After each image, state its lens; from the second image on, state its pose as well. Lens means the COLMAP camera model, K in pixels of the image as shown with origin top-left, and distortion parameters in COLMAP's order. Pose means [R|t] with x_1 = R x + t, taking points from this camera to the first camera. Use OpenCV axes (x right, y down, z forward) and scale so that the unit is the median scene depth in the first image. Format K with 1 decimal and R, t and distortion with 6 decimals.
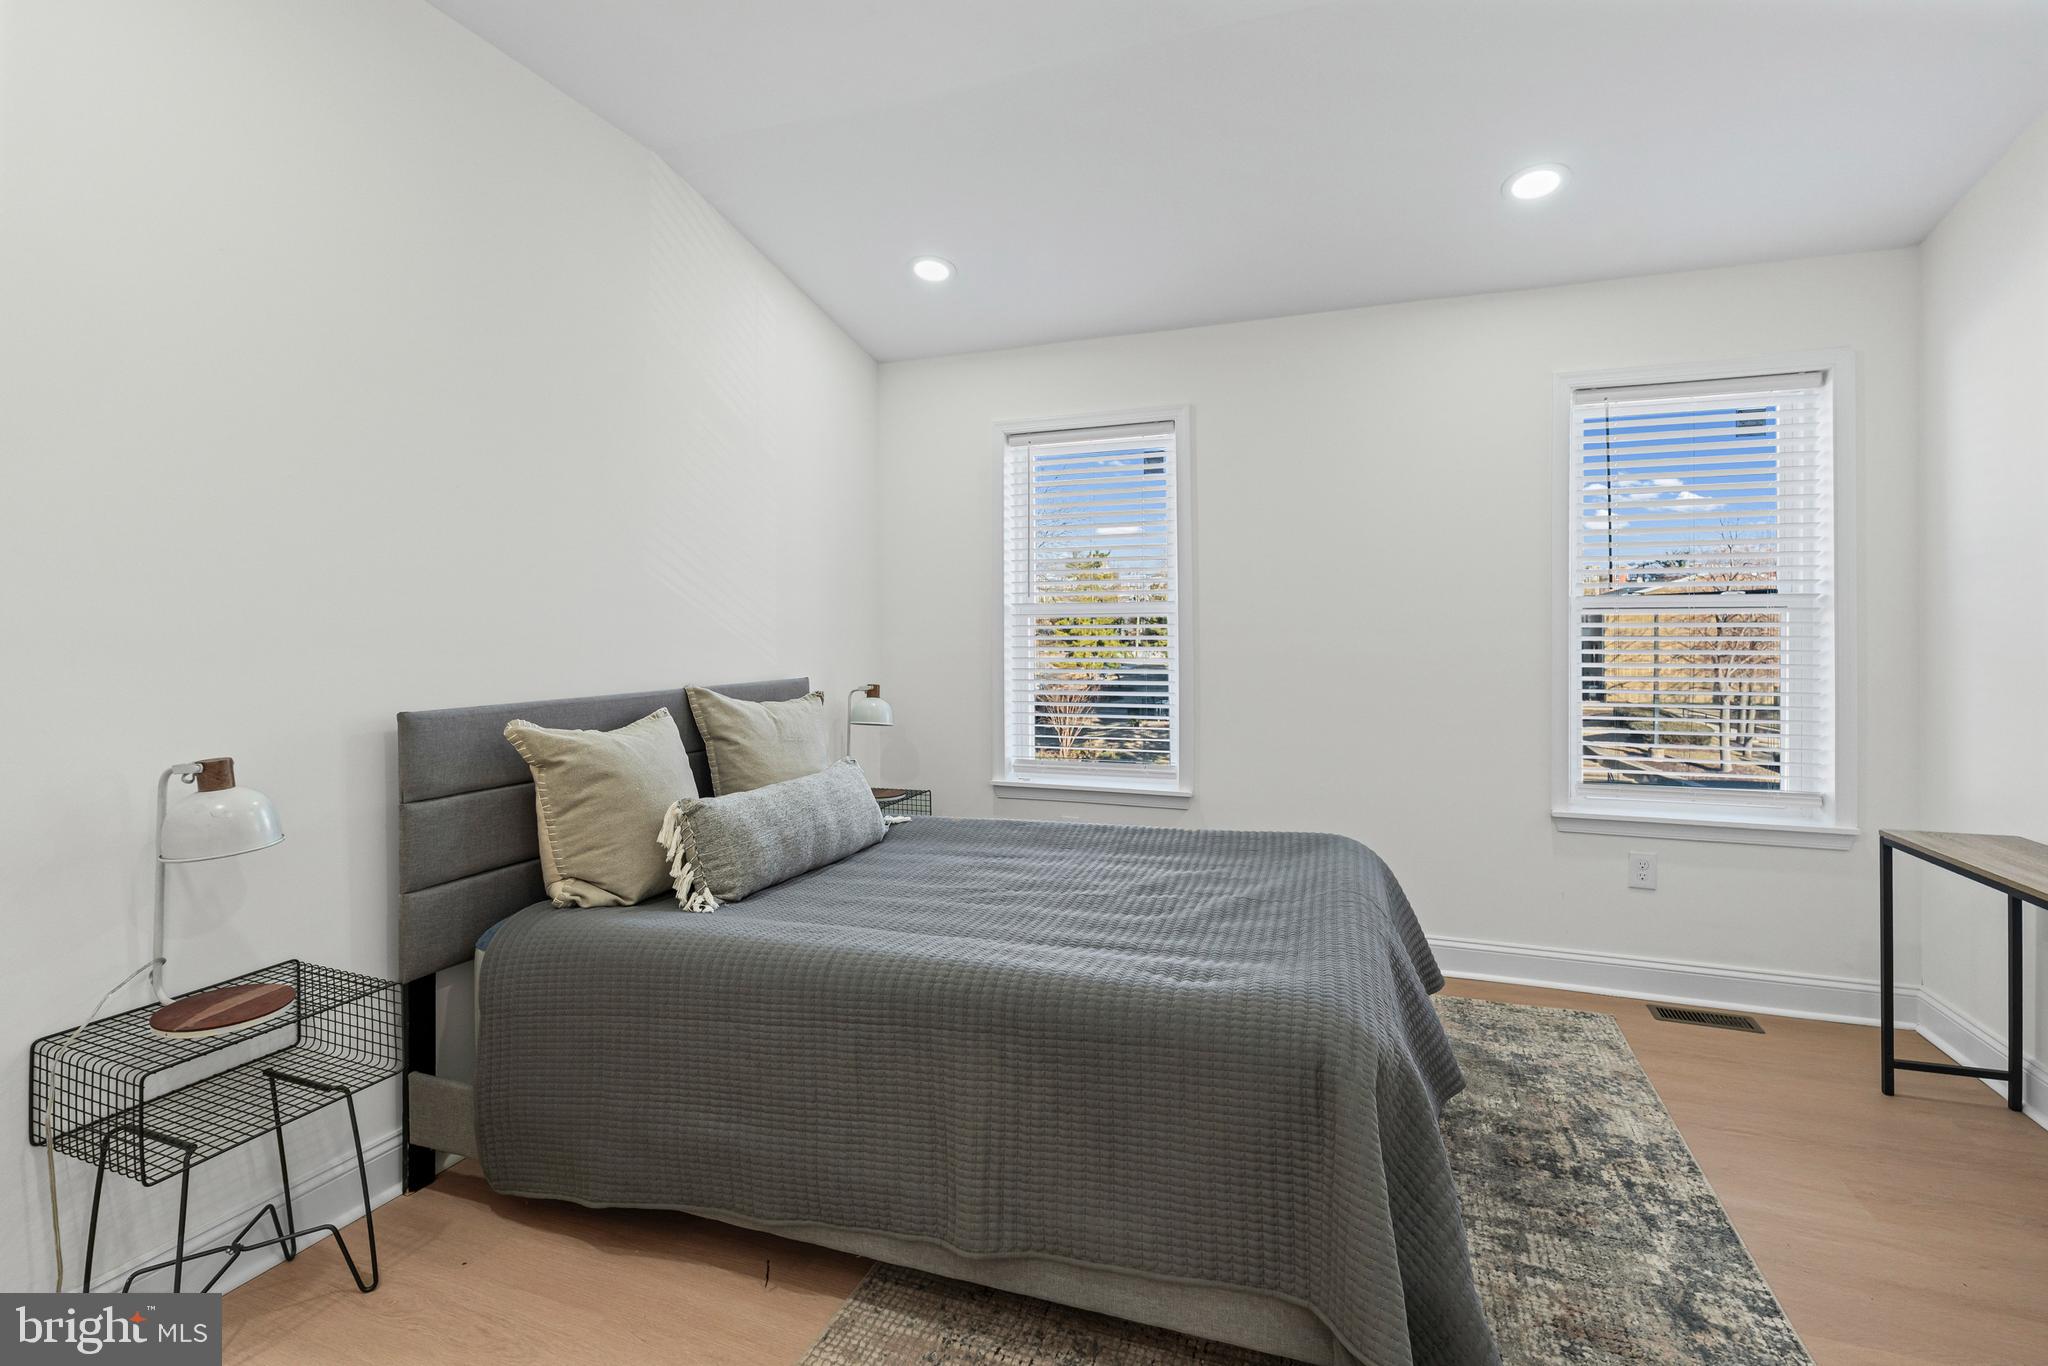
lens RADIAL K [[940.9, 0, 1044.3], [0, 940.9, 635.2], [0, 0, 1]] dist [-0.008316, 0.000946]
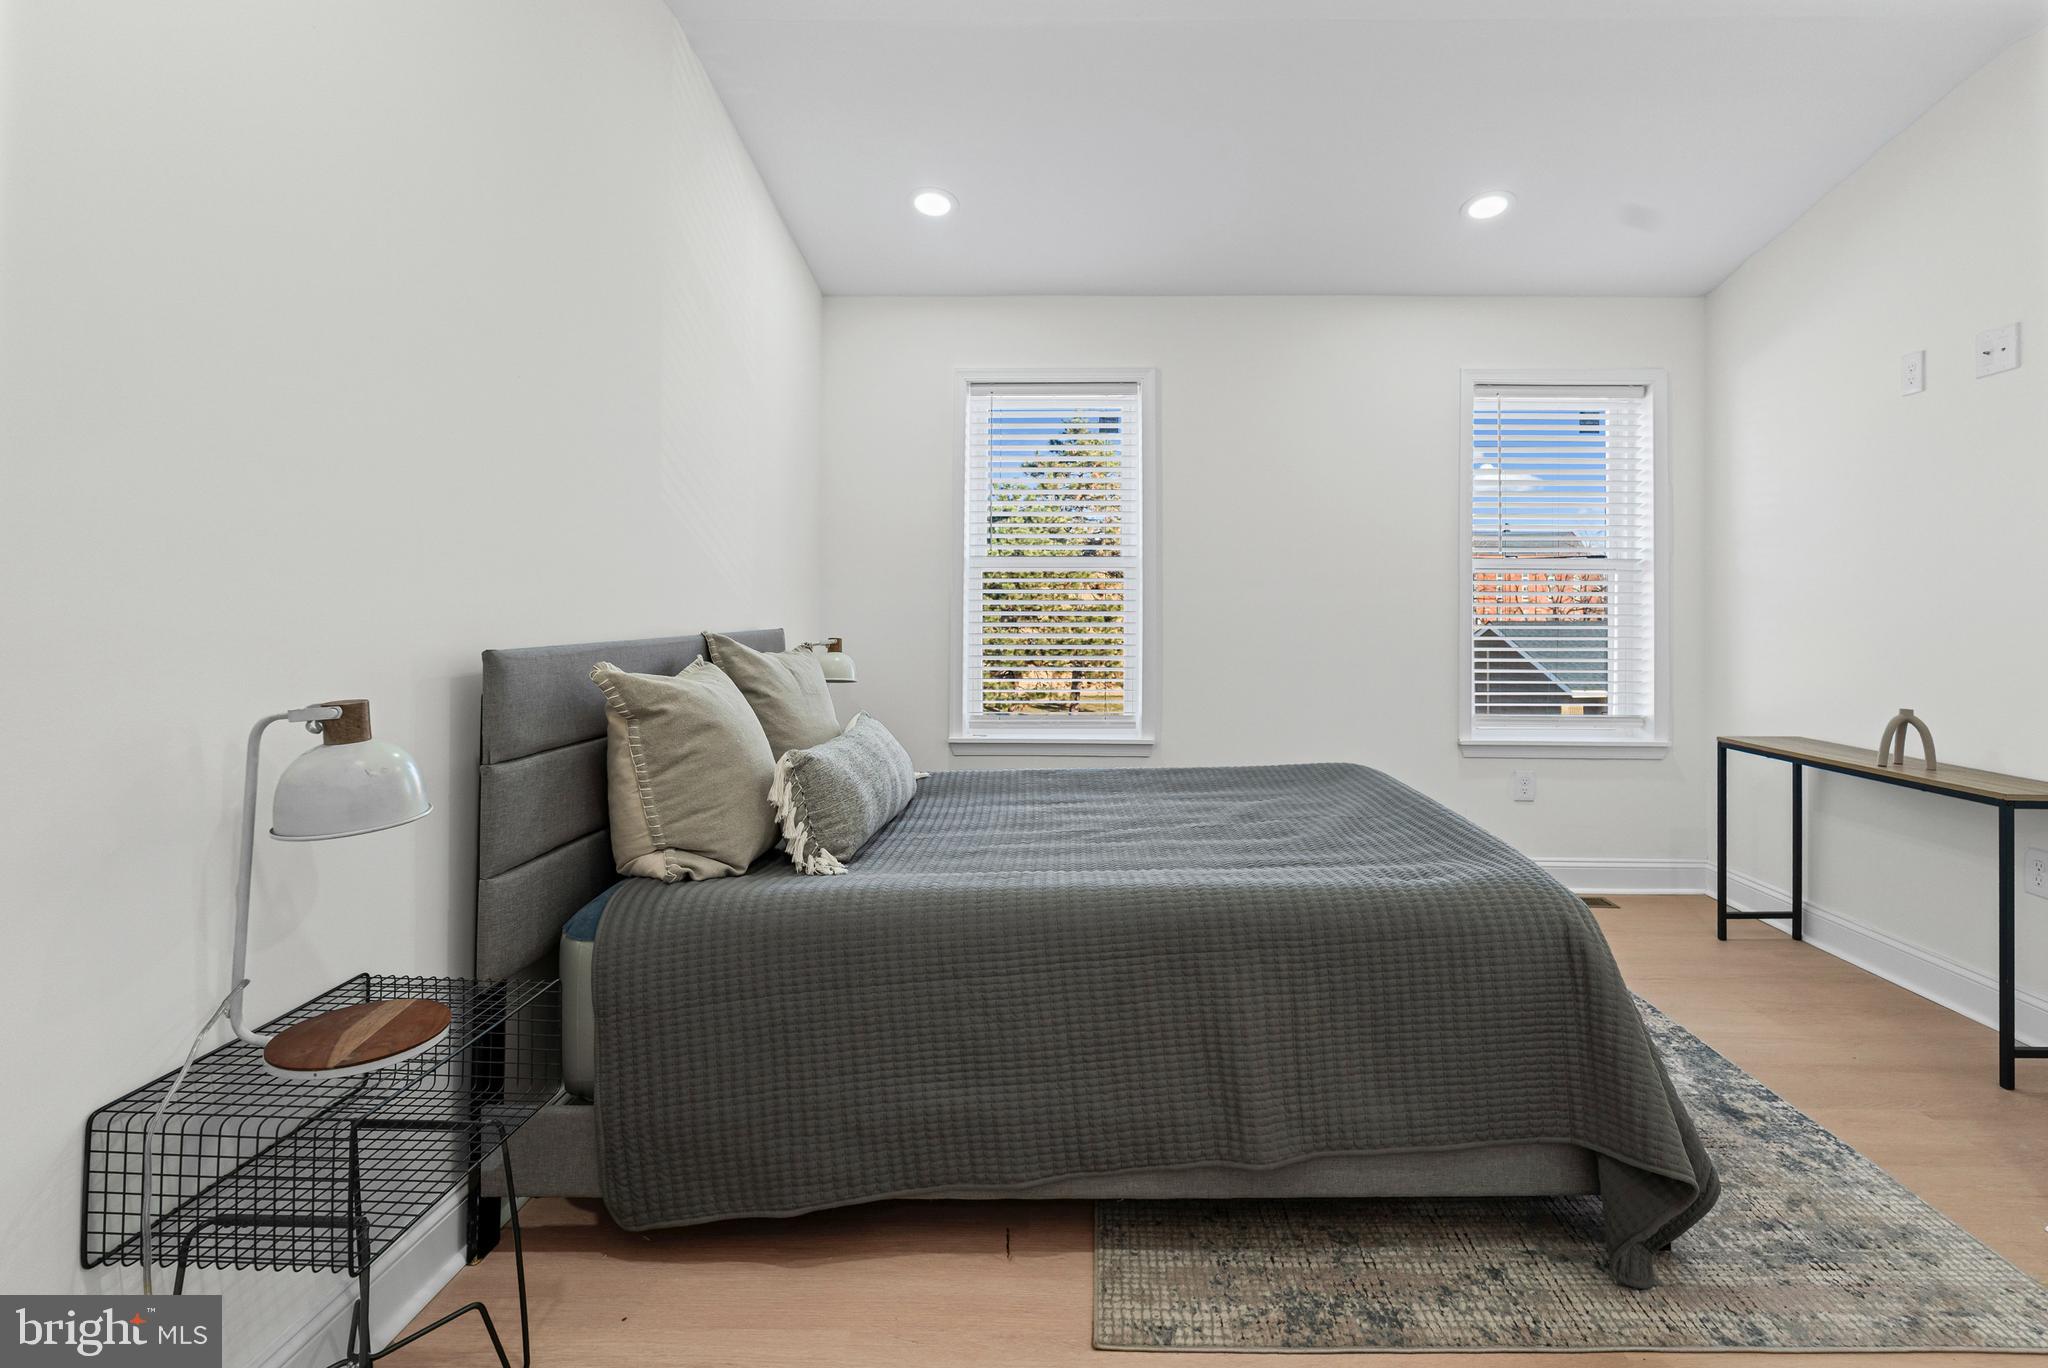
lens RADIAL K [[940.9, 0, 1084.0], [0, 940.9, 595.3], [0, 0, 1]] dist [-0.008316, 0.000946]
pose [[0.941471, 0.009892, 0.336948, -0.423760], [-0.003693, 0.999812, -0.019032, 0.043397], [-0.337073, 0.016673, 0.941331, 0.068740]]
